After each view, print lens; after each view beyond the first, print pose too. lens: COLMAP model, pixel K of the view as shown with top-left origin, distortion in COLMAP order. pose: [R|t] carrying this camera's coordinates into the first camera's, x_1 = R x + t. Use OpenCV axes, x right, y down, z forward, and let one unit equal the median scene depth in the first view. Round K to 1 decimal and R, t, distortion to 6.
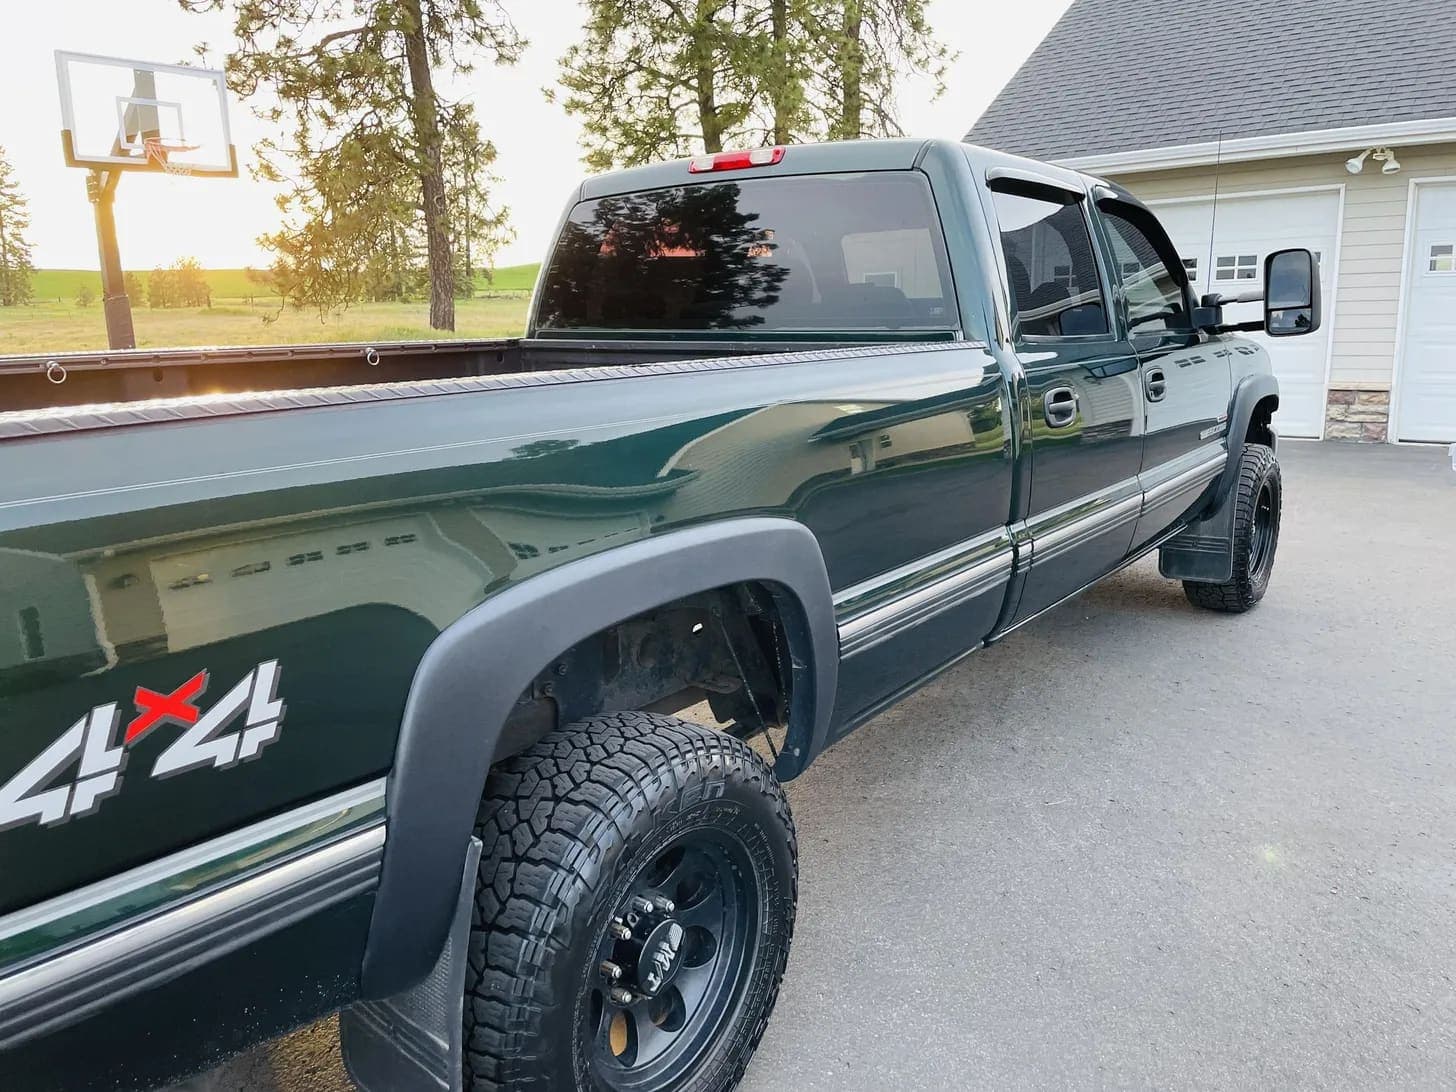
lens RADIAL K [[1106.7, 0, 718.1], [0, 1106.7, 567.8], [0, 0, 1]] dist [0.068310, -0.079679]
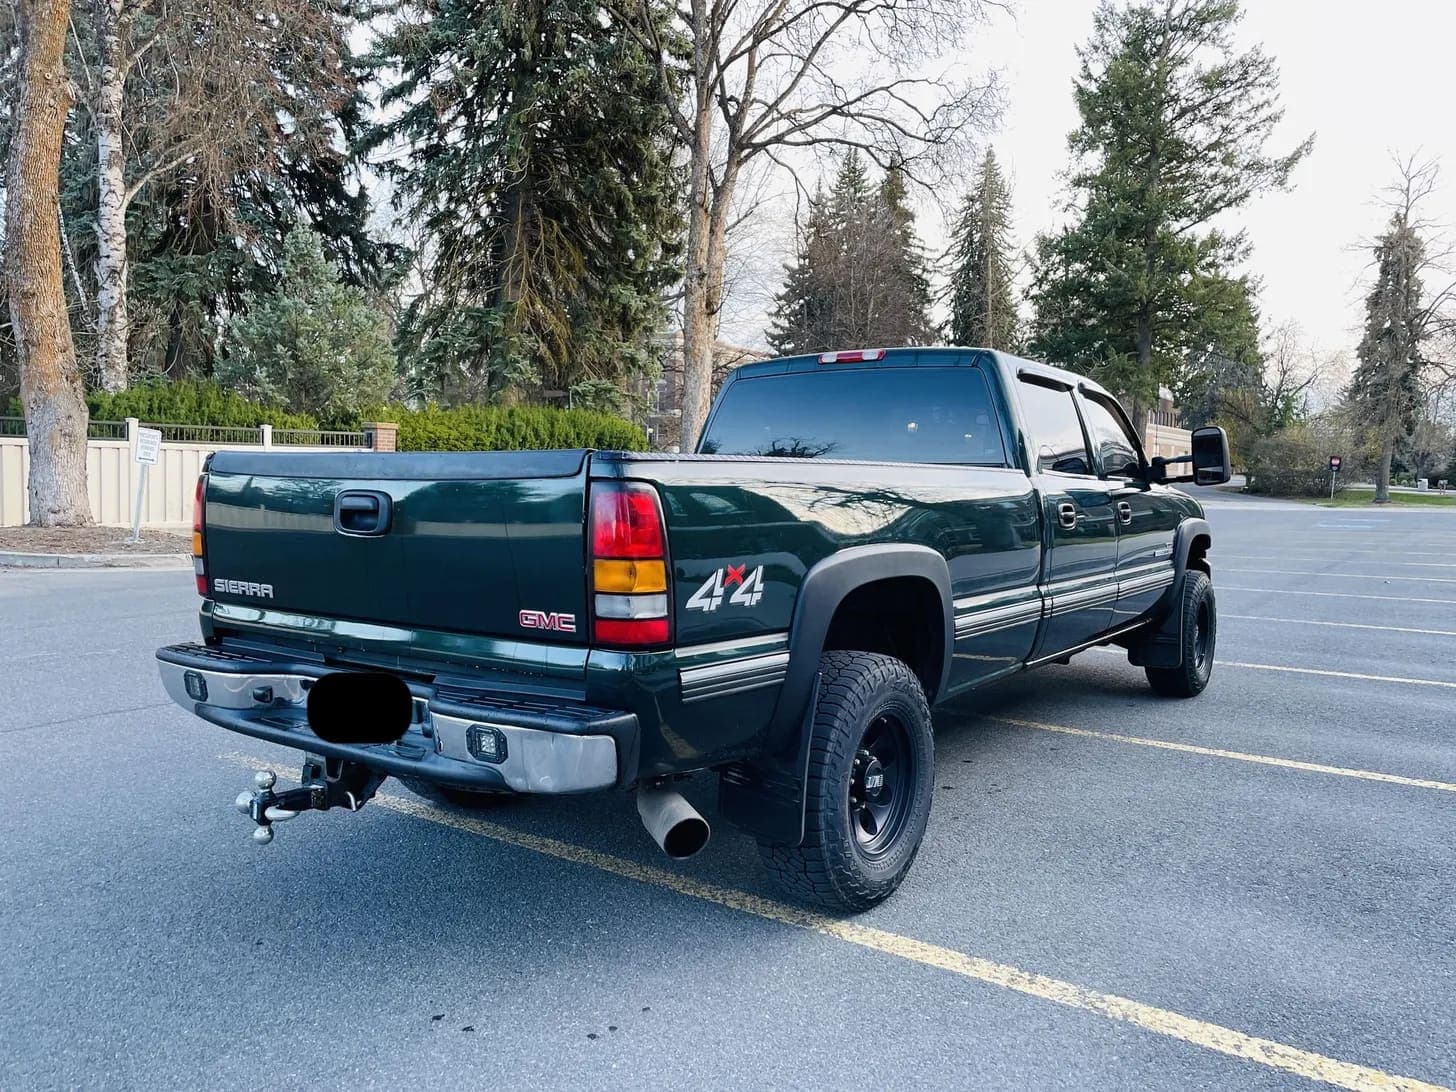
lens RADIAL K [[1106.7, 0, 732.9], [0, 1106.7, 546.0], [0, 0, 1]] dist [0.068310, -0.079679]
pose [[0.998599, 0.033054, 0.041320, -0.509451], [-0.025401, 0.984477, -0.173664, 0.406923], [-0.046419, 0.172372, 0.983938, -1.161777]]
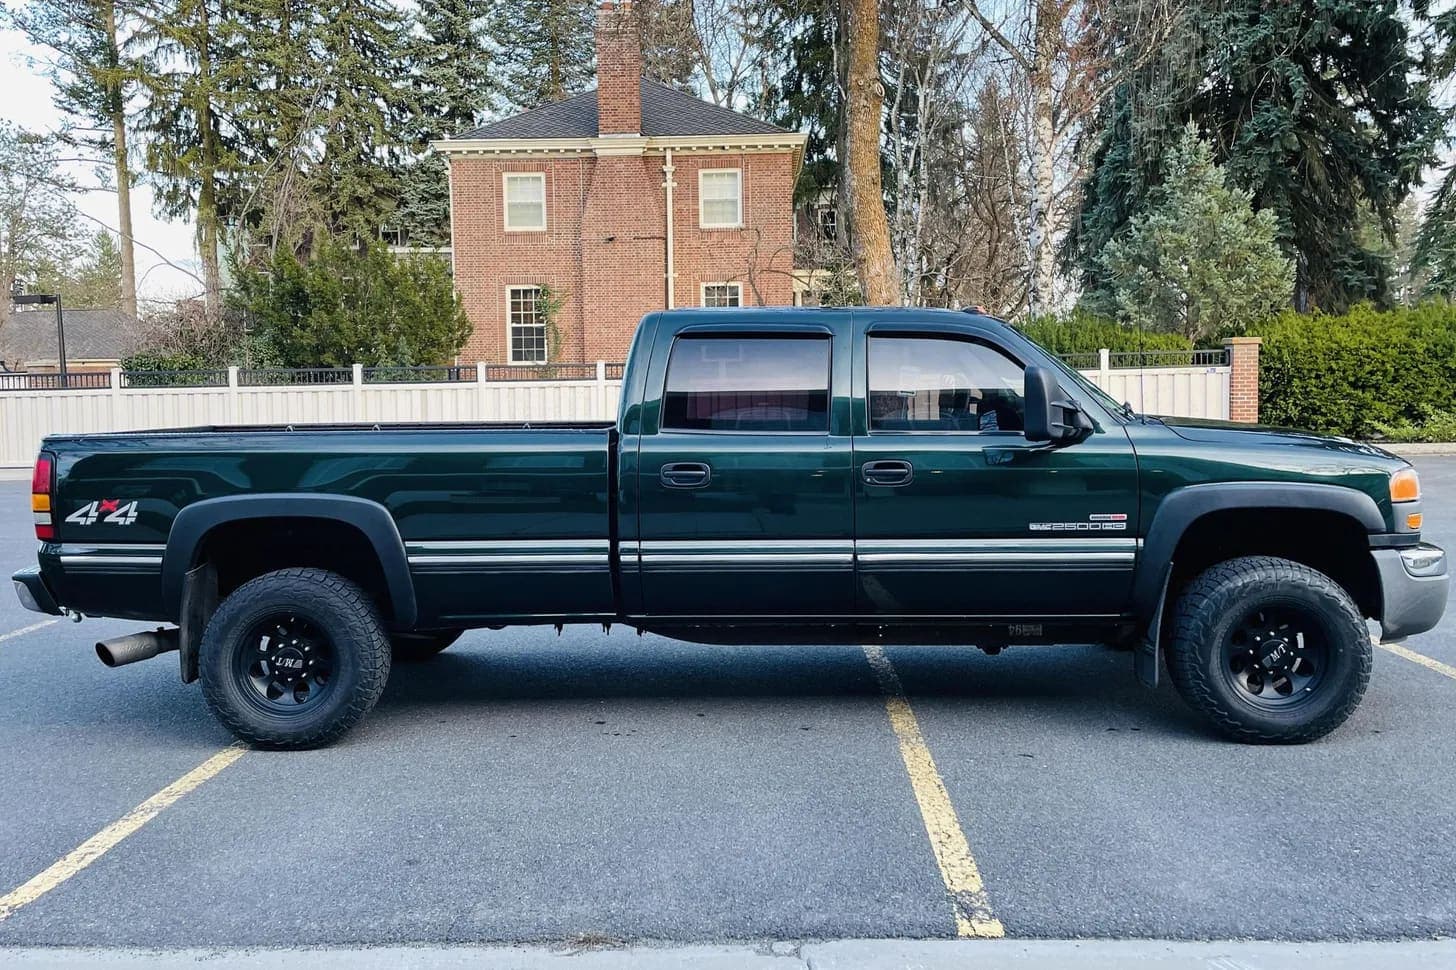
lens RADIAL K [[1214.8, 0, 706.9], [0, 1214.8, 418.3], [0, 0, 1]] dist [0.049074, -0.021352]
pose [[0.567137, 0.032479, -0.822983, 3.875712], [-0.187538, 0.978067, -0.090638, -0.169481], [0.801988, 0.205745, 0.560789, 0.127067]]
